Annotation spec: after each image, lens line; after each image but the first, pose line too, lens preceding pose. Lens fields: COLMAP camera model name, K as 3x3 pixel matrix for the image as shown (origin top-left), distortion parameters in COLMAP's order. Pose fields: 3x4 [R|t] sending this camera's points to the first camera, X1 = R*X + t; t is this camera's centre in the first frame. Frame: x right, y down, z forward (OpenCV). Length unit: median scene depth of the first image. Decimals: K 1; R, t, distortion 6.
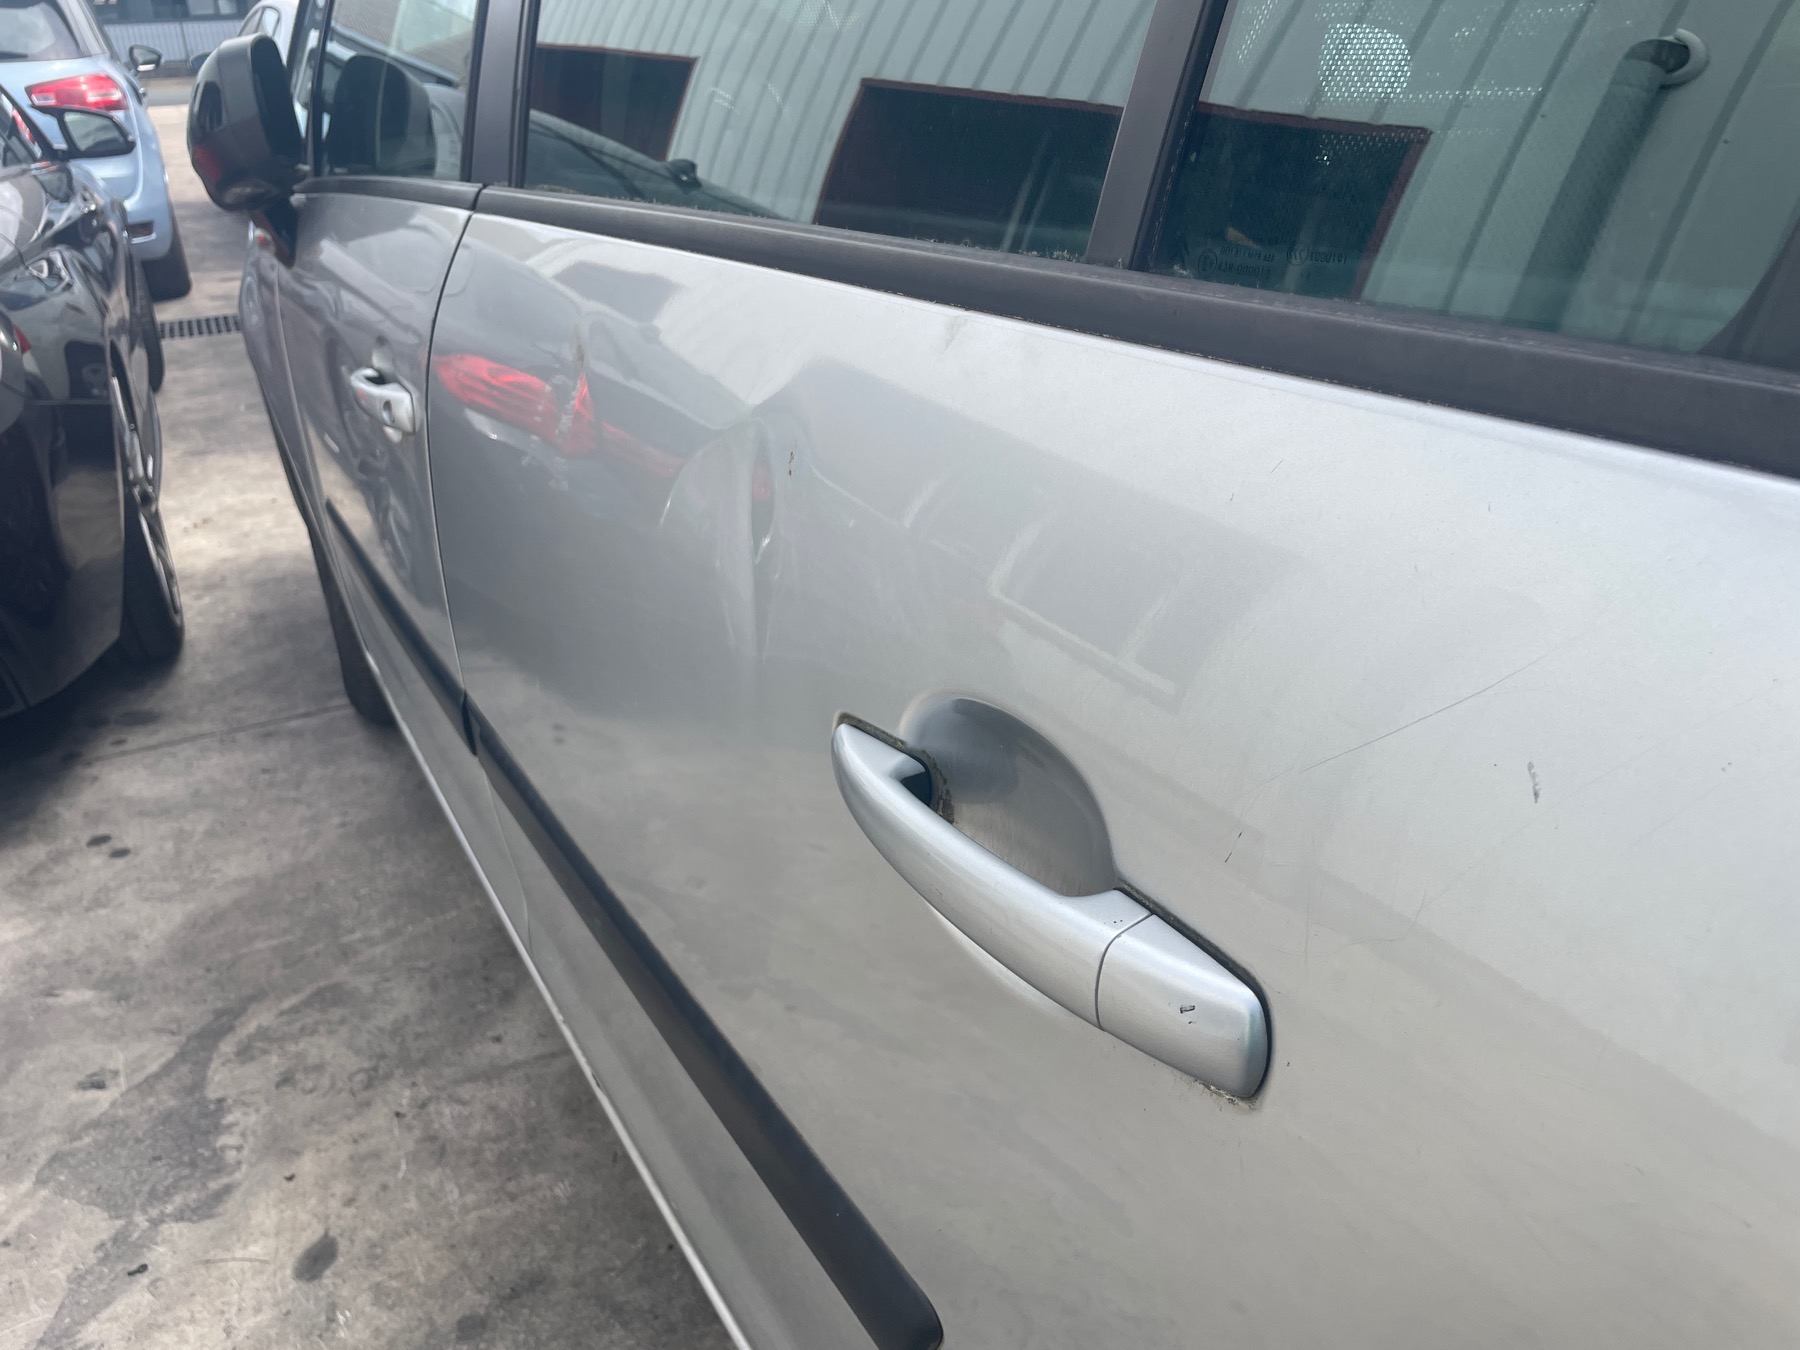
lens RADIAL K [[1402.2, 0, 903.2], [0, 1402.2, 643.7], [0, 0, 1]] dist [0.077600, -0.109759]
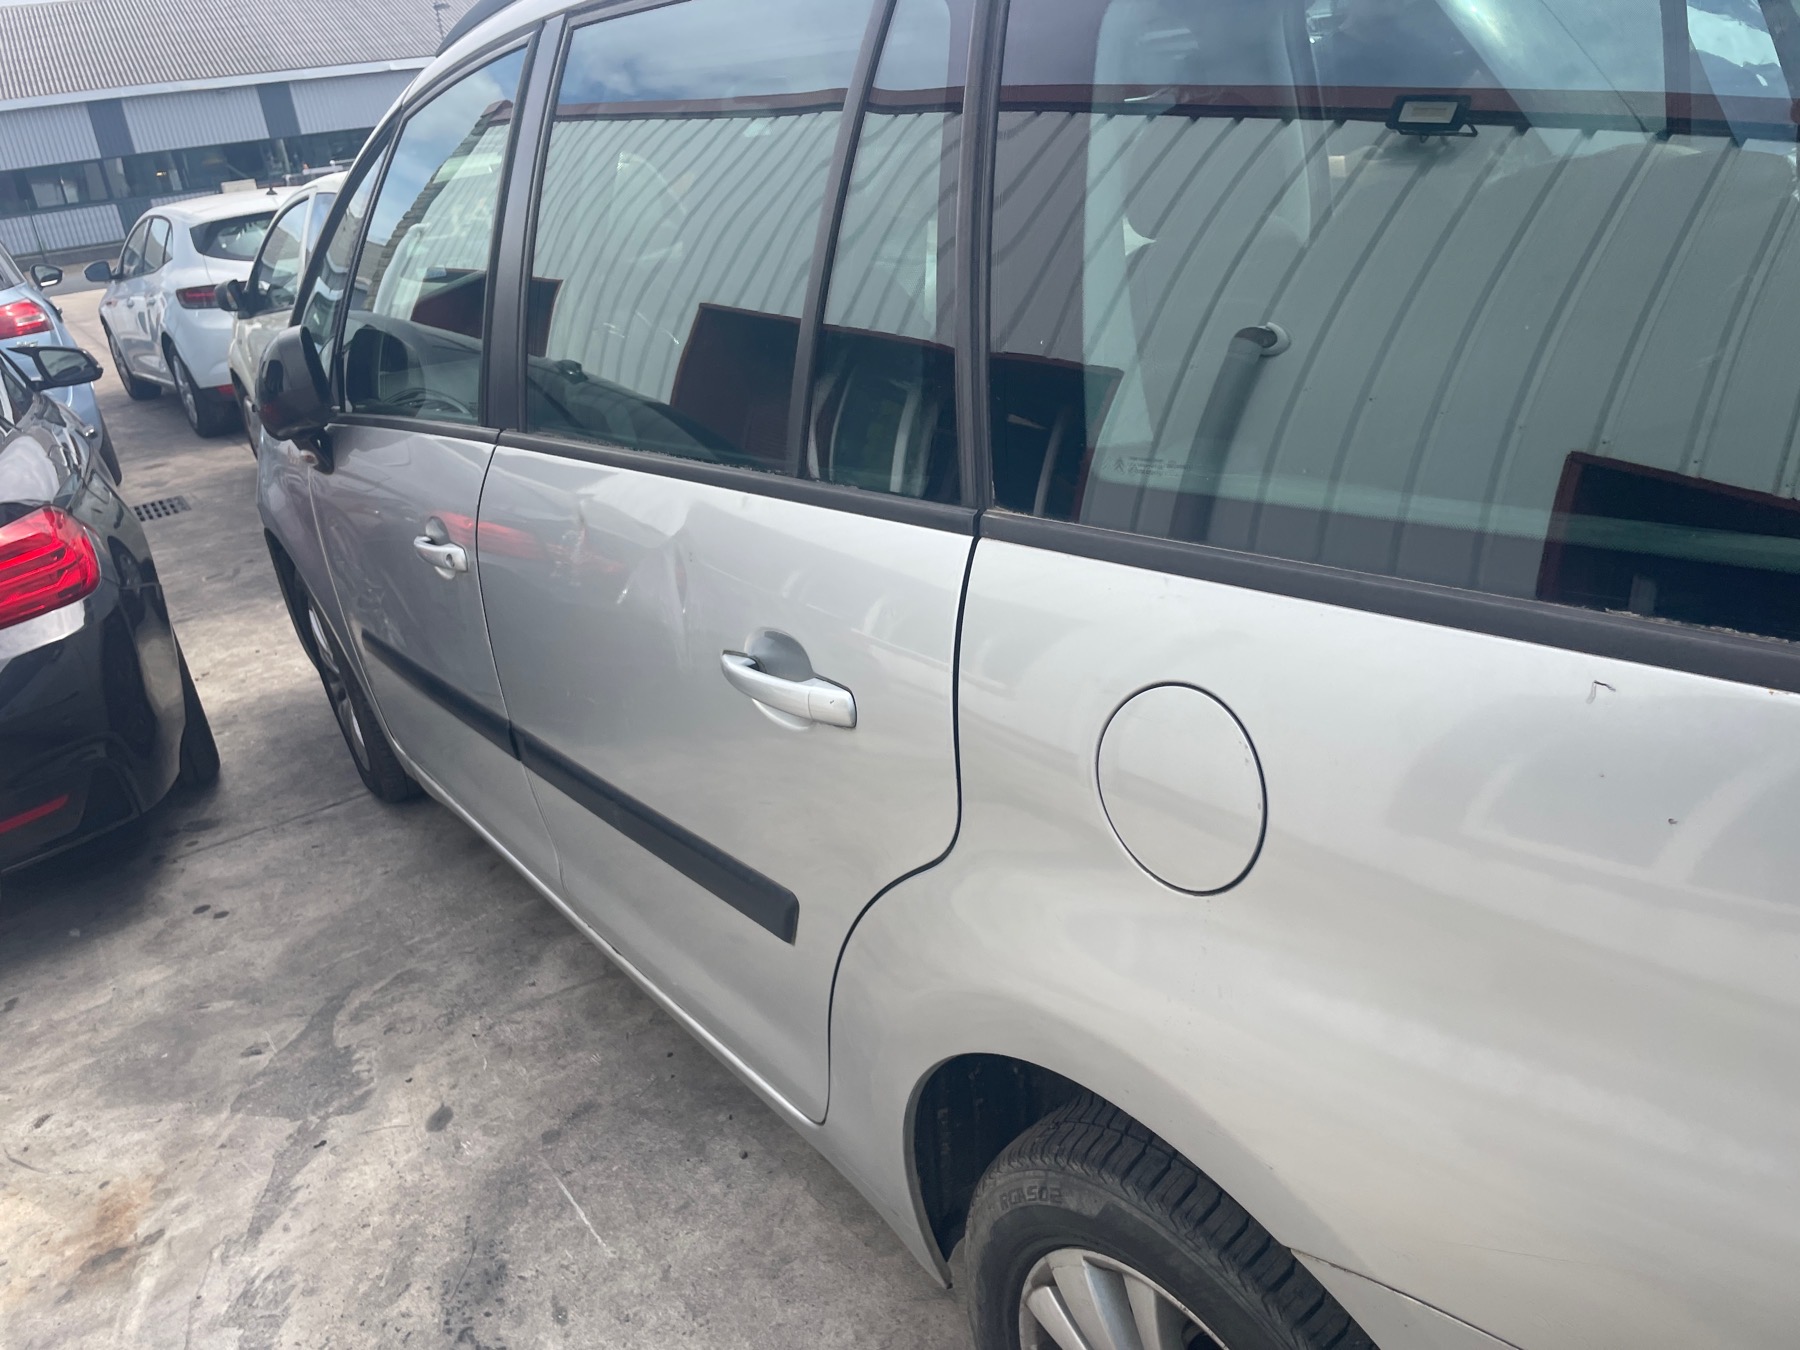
lens RADIAL K [[1402.2, 0, 894.5], [0, 1402.2, 651.6], [0, 0, 1]] dist [0.077600, -0.109759]
pose [[0.989991, -0.127754, 0.059978, 0.033291], [0.130894, 0.990047, -0.051710, 0.066584], [-0.052775, 0.059043, 0.996859, -0.463414]]
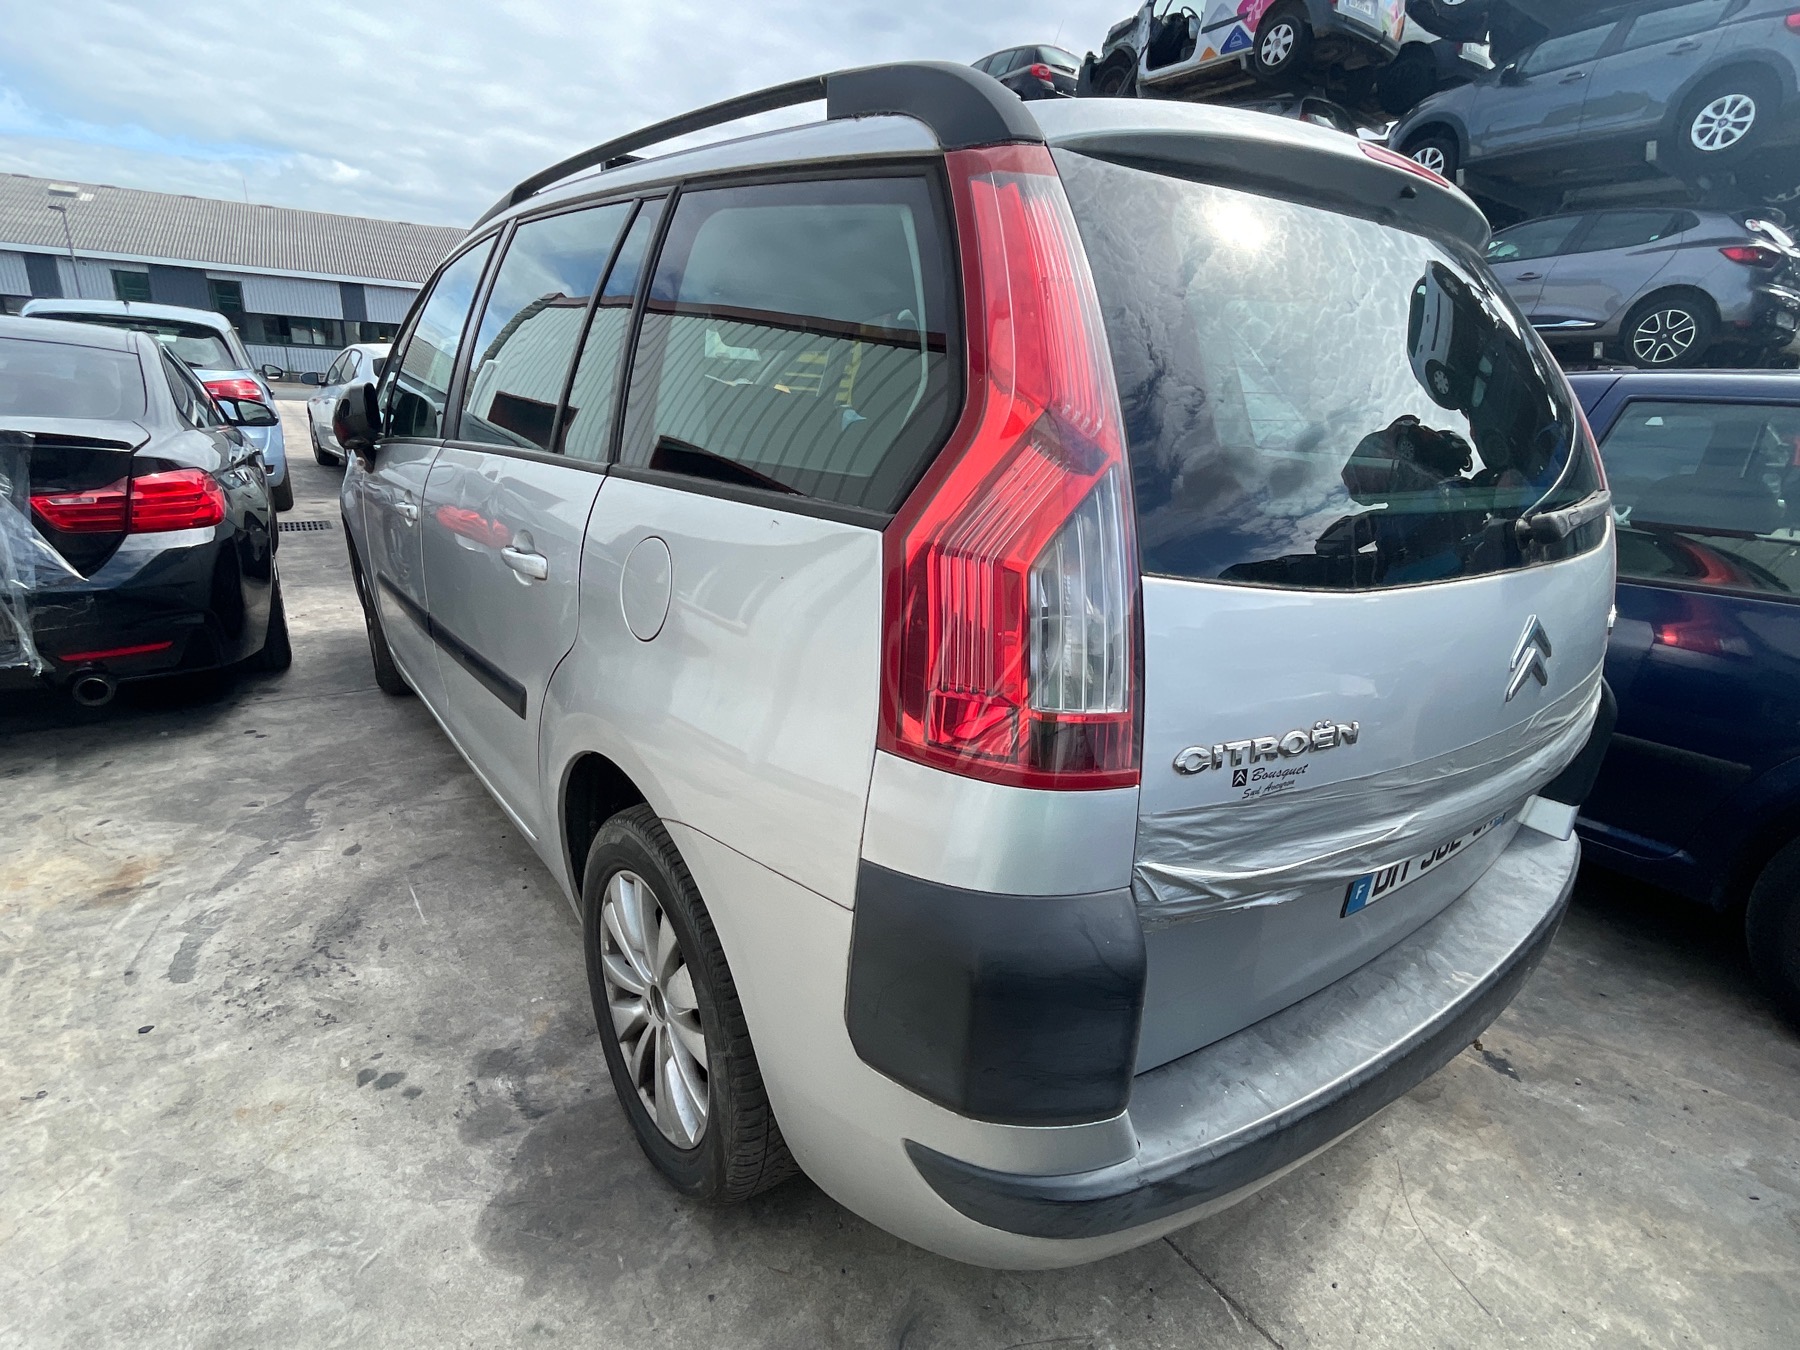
lens RADIAL K [[918.3, 0, 908.8], [0, 918.3, 679.8], [0, 0, 1]] dist [-0.001317, -0.000147]
pose [[0.987603, 0.036089, 0.152766, 0.249684], [-0.019299, 0.993745, -0.109994, 0.240450], [-0.155780, 0.105682, 0.982122, -0.648179]]
